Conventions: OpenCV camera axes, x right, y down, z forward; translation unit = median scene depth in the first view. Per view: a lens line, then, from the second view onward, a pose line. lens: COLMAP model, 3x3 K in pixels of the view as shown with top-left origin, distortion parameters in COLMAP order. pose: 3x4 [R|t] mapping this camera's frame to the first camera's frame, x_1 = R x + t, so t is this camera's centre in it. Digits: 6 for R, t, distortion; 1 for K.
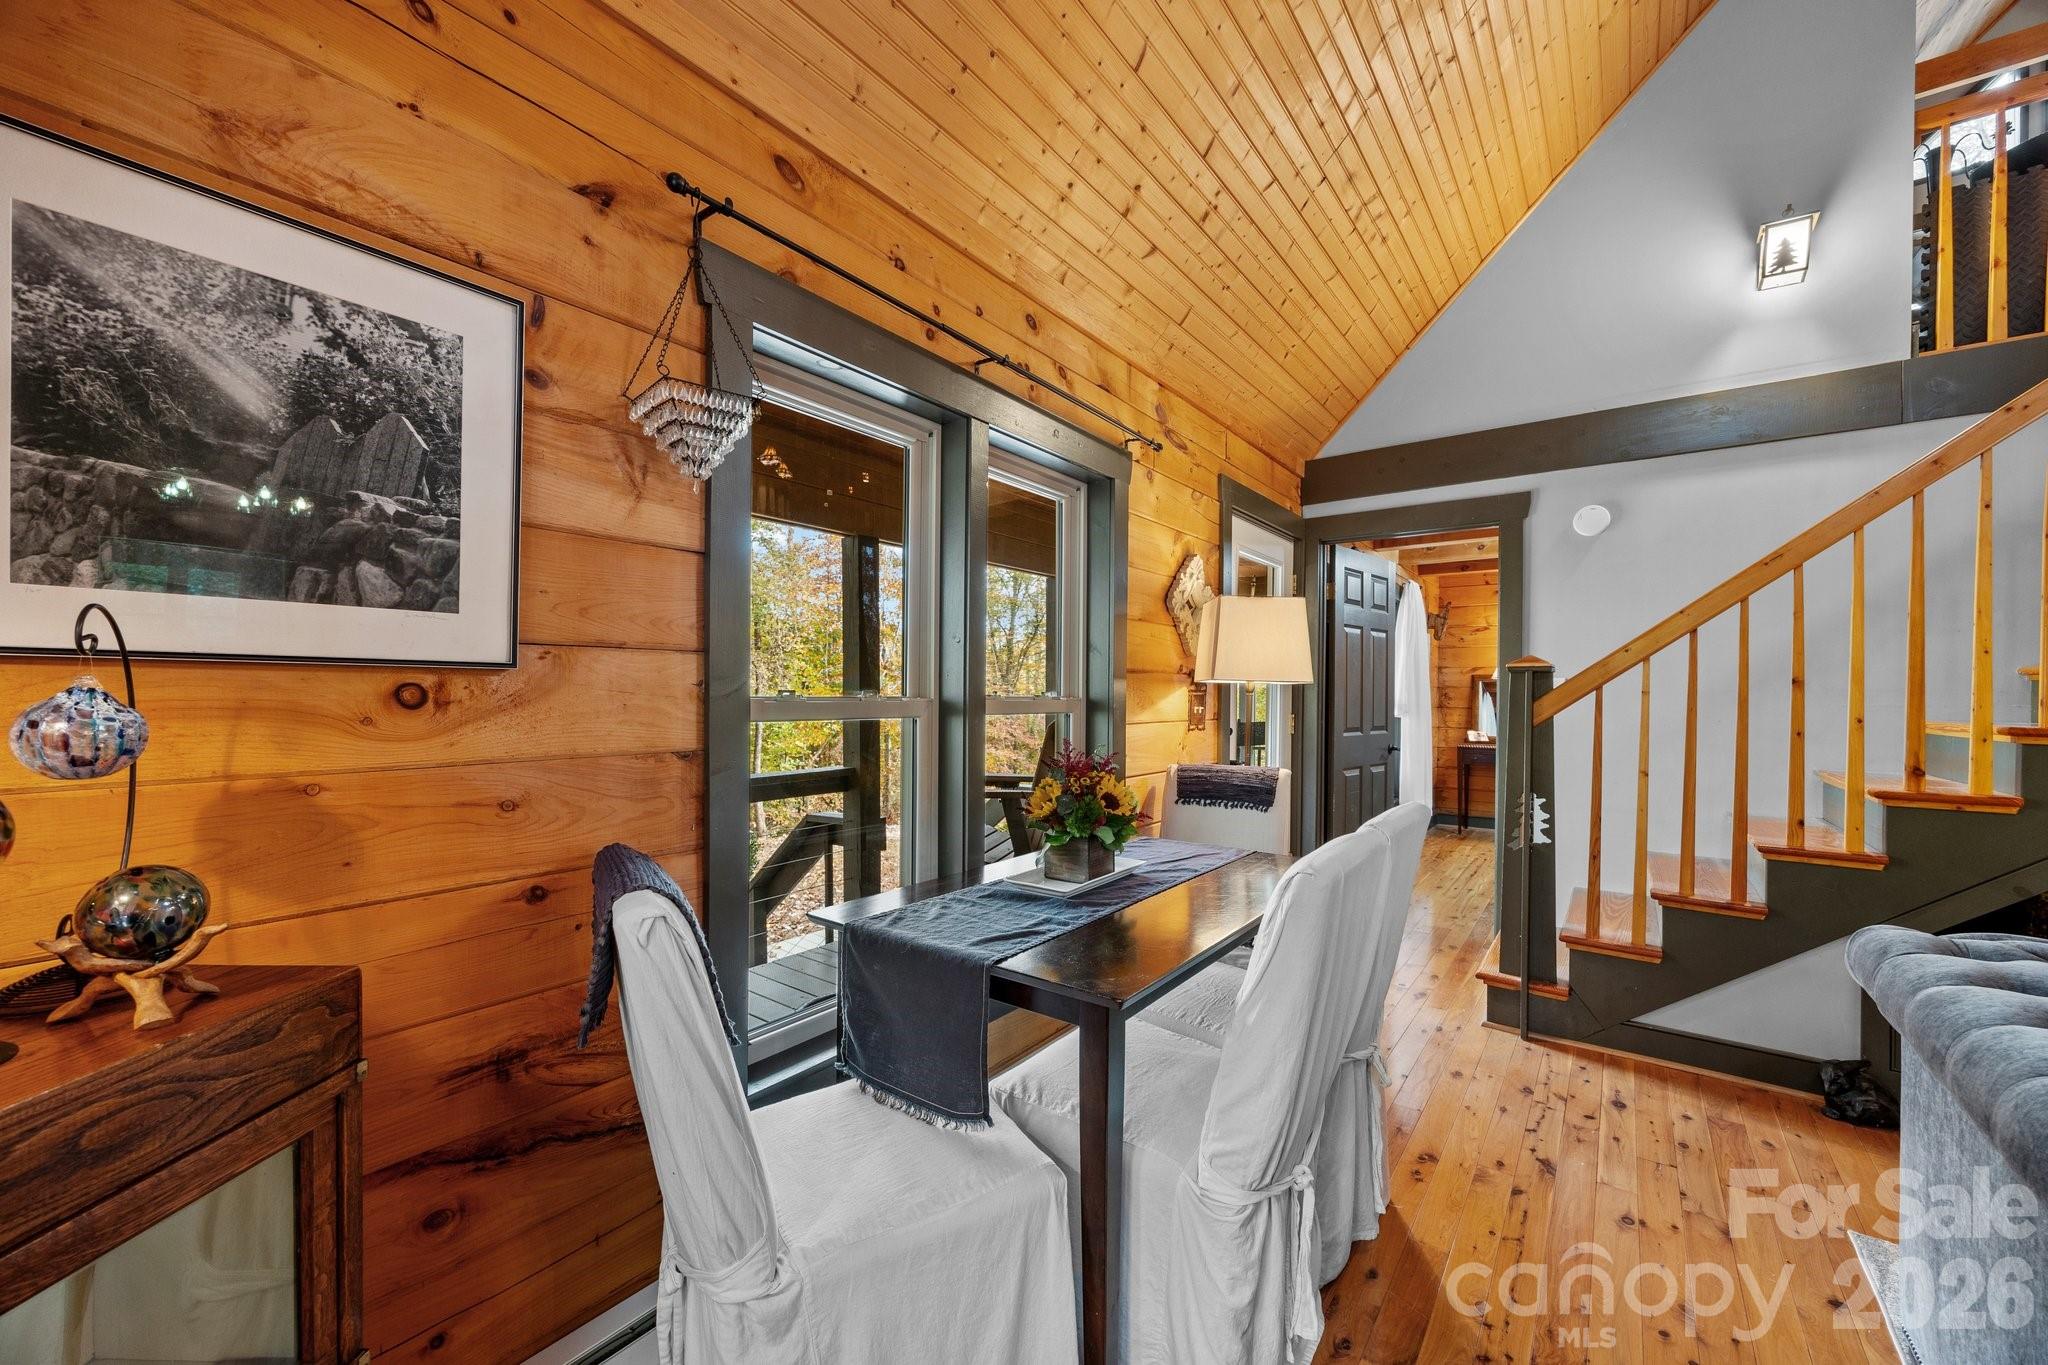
lens RADIAL K [[785.7, 0, 1025.5], [0, 785.7, 691.8], [0, 0, 1]] dist [-0.000628, -0.000400]
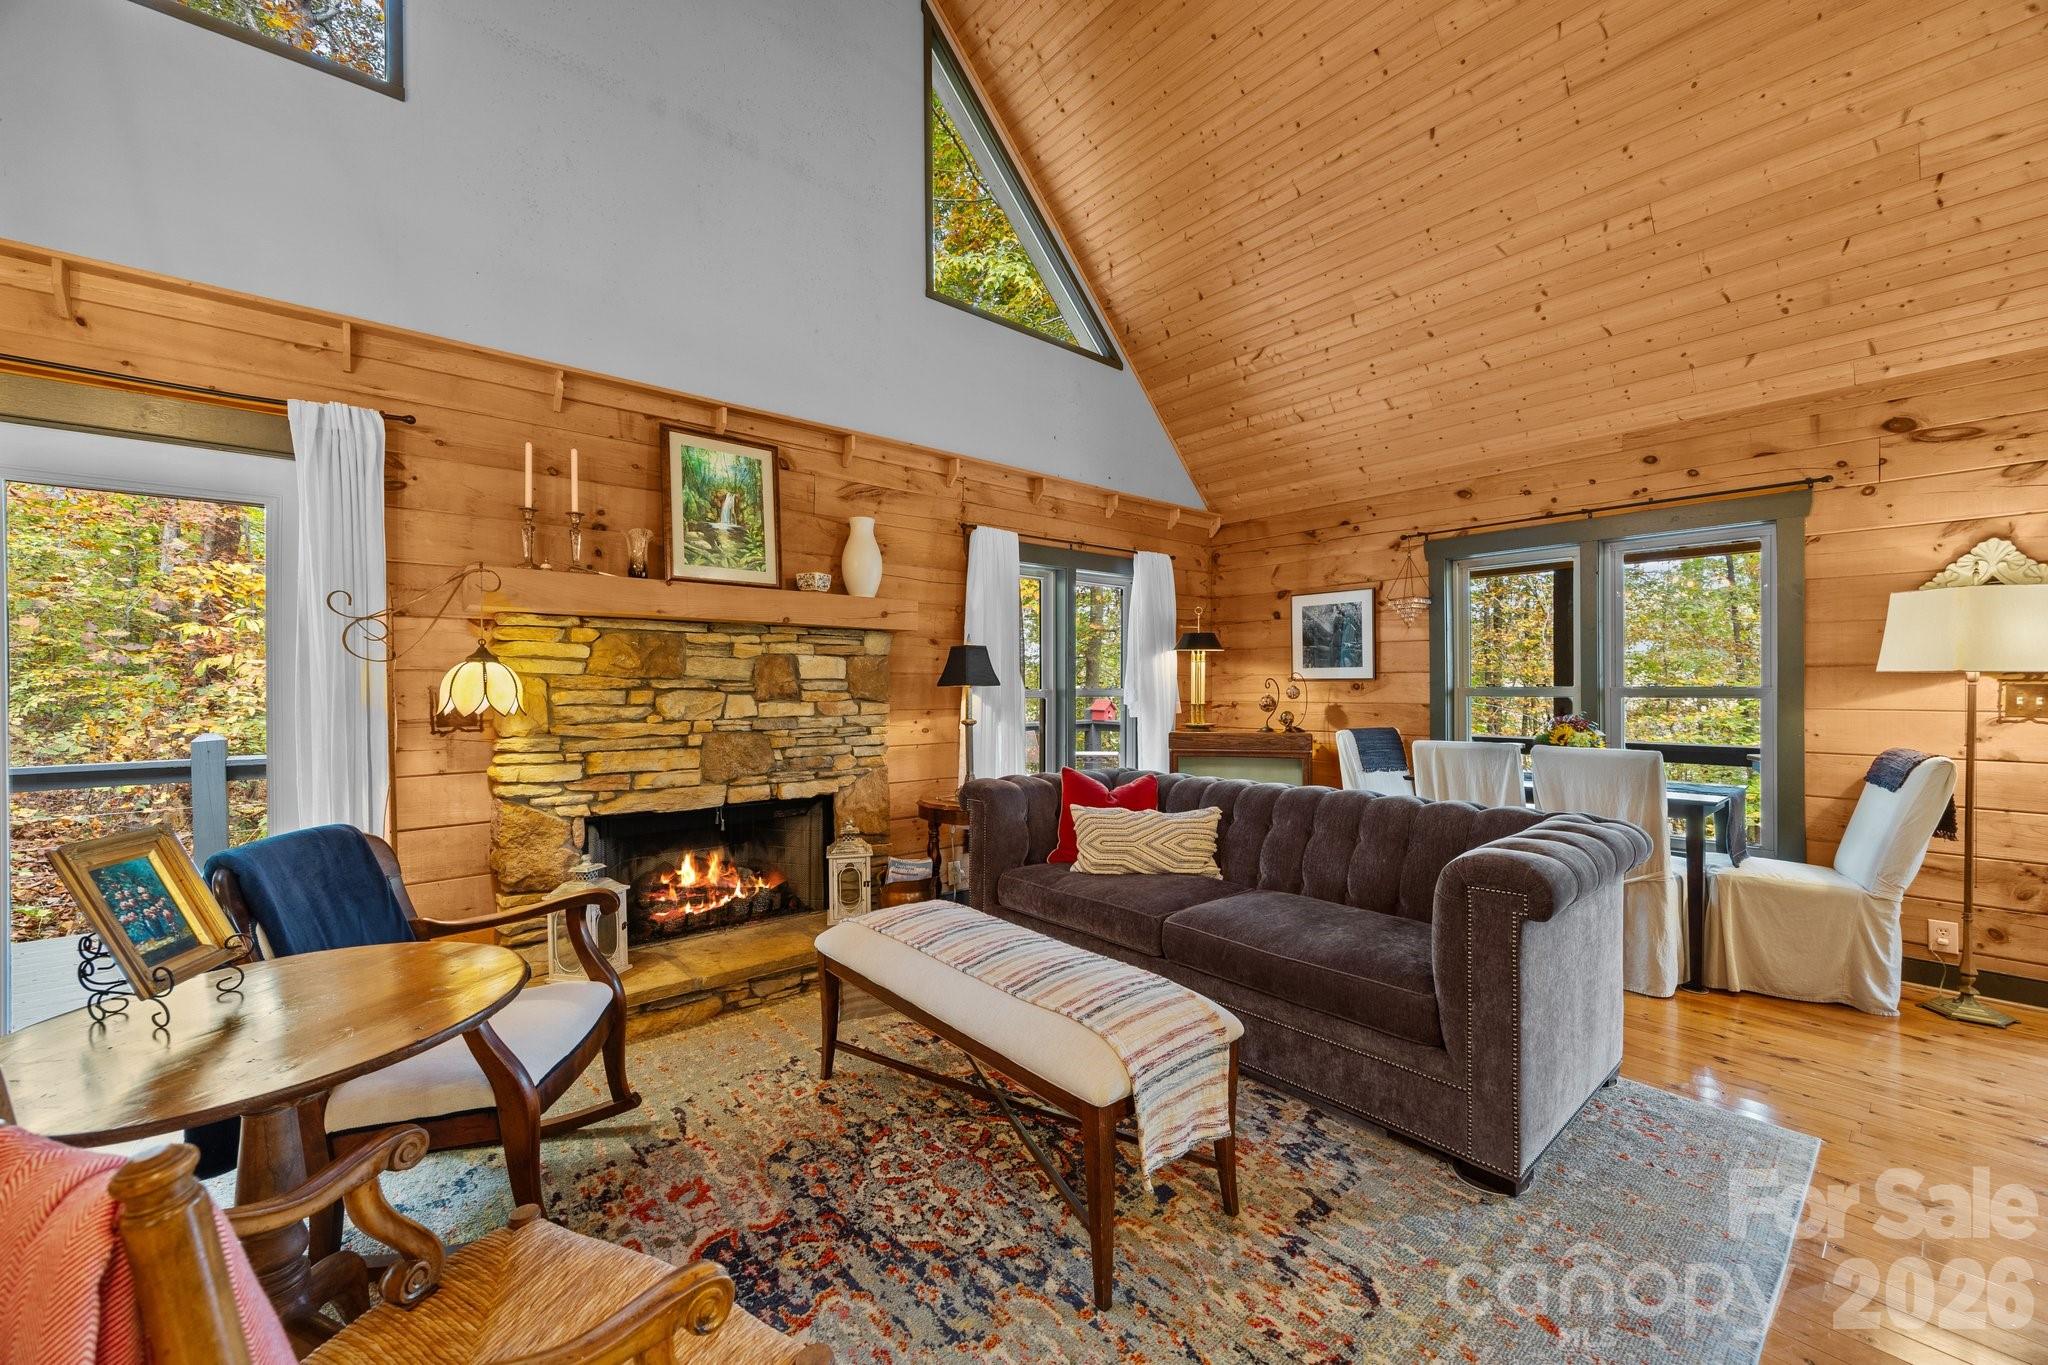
lens RADIAL K [[793.9, 0, 1027.9], [0, 793.9, 686.6], [0, 0, 1]] dist [-0.001209, 0.000275]
pose [[-0.212038, -0.005540, -0.977246, 1.813874], [0.001464, 0.999981, -0.005986, 0.012657], [0.977260, -0.002700, -0.212026, 0.071169]]
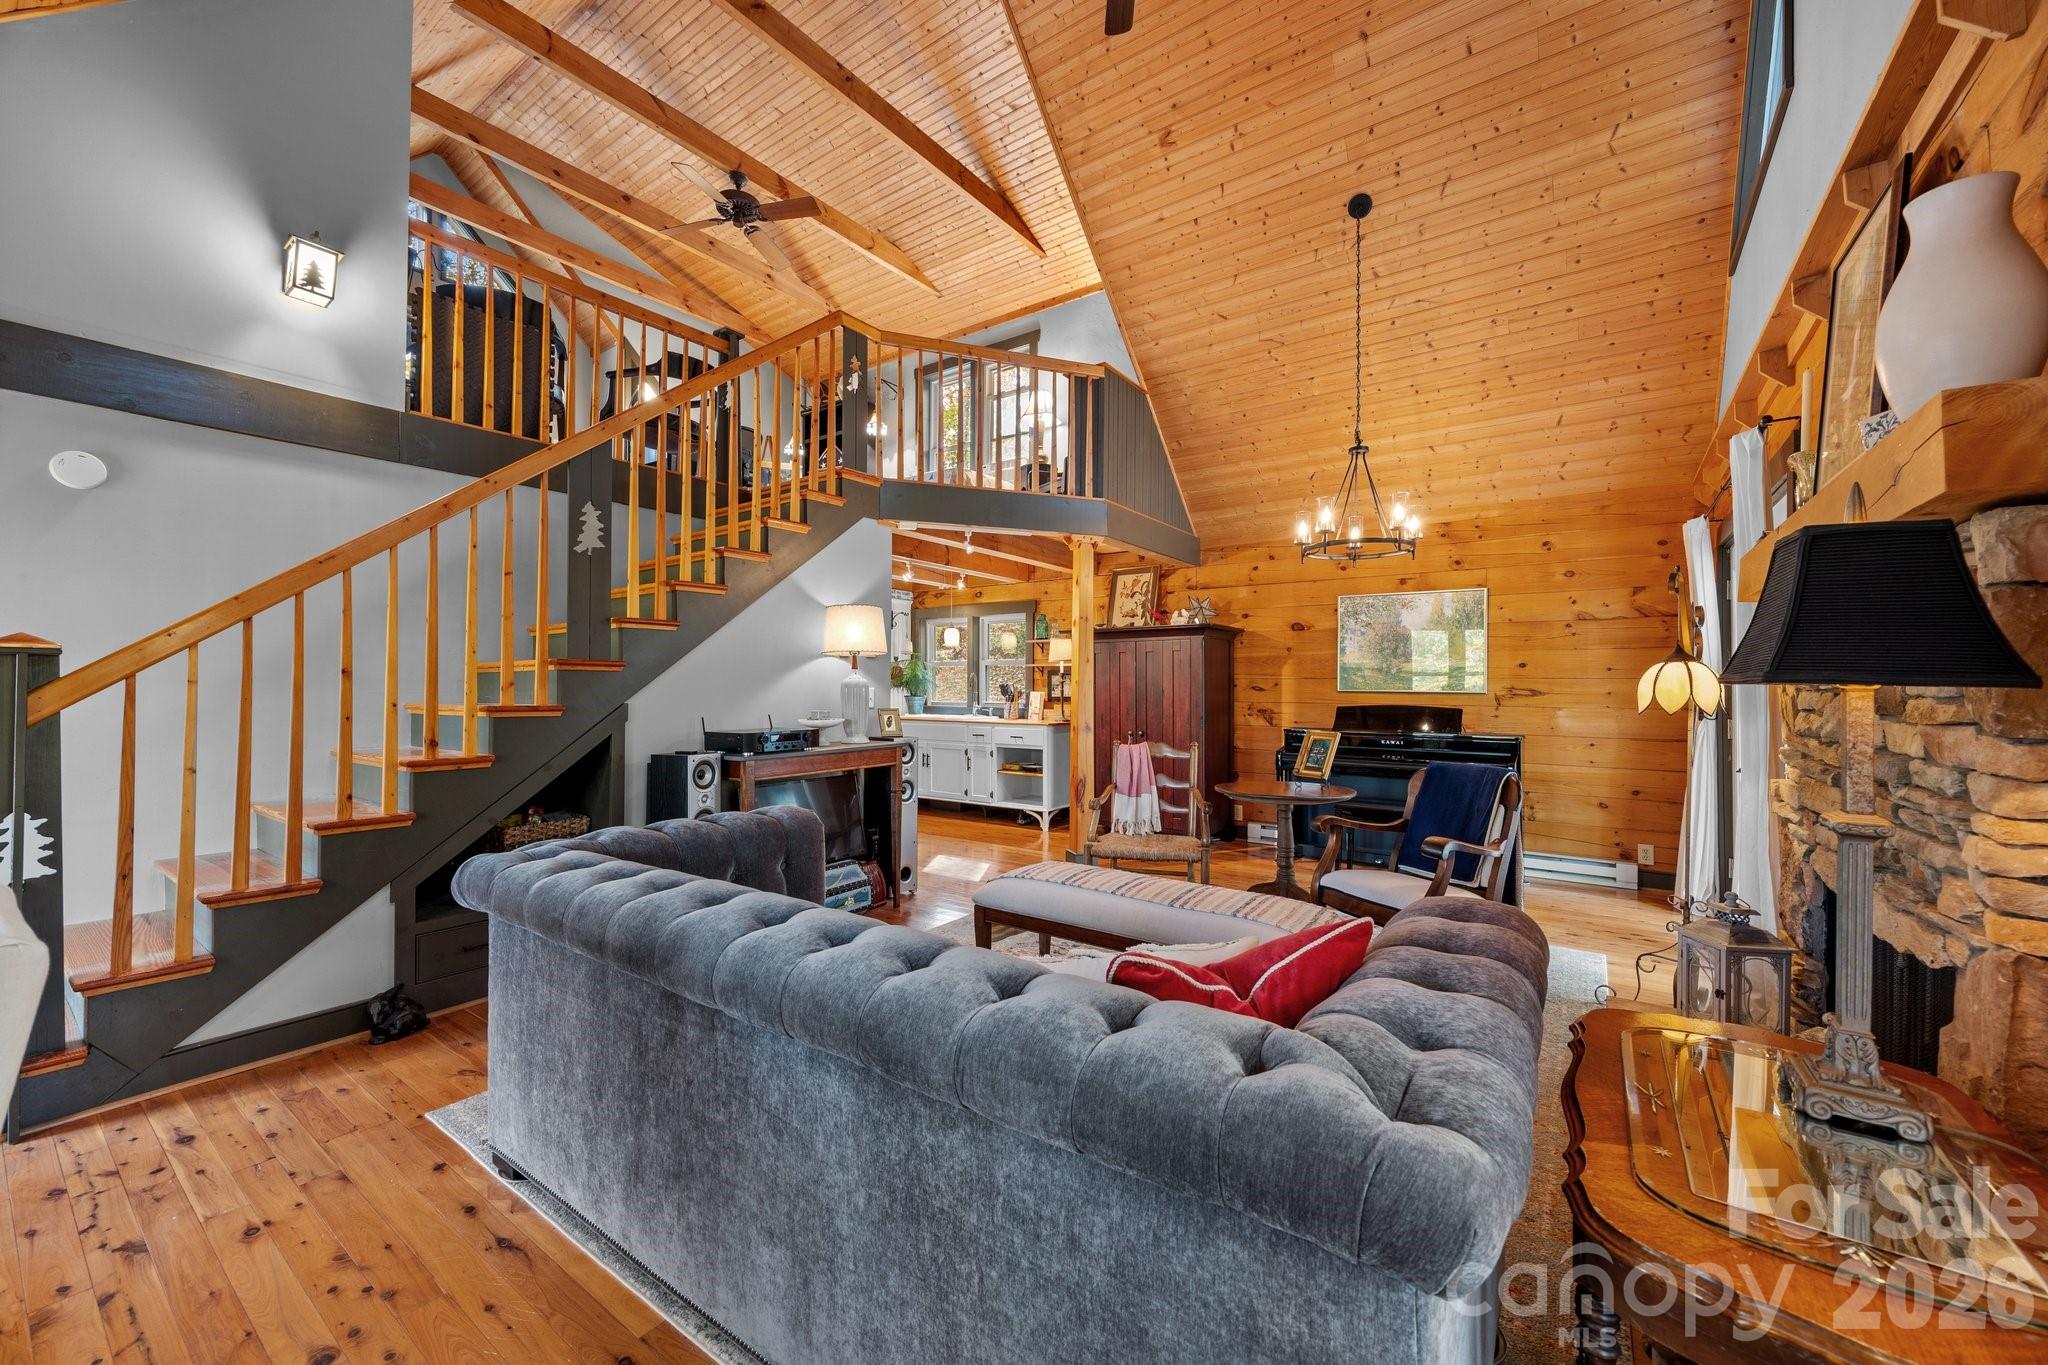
lens RADIAL K [[788.2, 0, 1028.3], [0, 788.2, 675.4], [0, 0, 1]] dist [-0.001347, -0.000219]
pose [[-0.027873, 0.005719, 0.999595, -0.169180], [-0.000489, 0.999983, -0.005735, -0.001939], [-0.999611, -0.000649, -0.027870, 0.057330]]
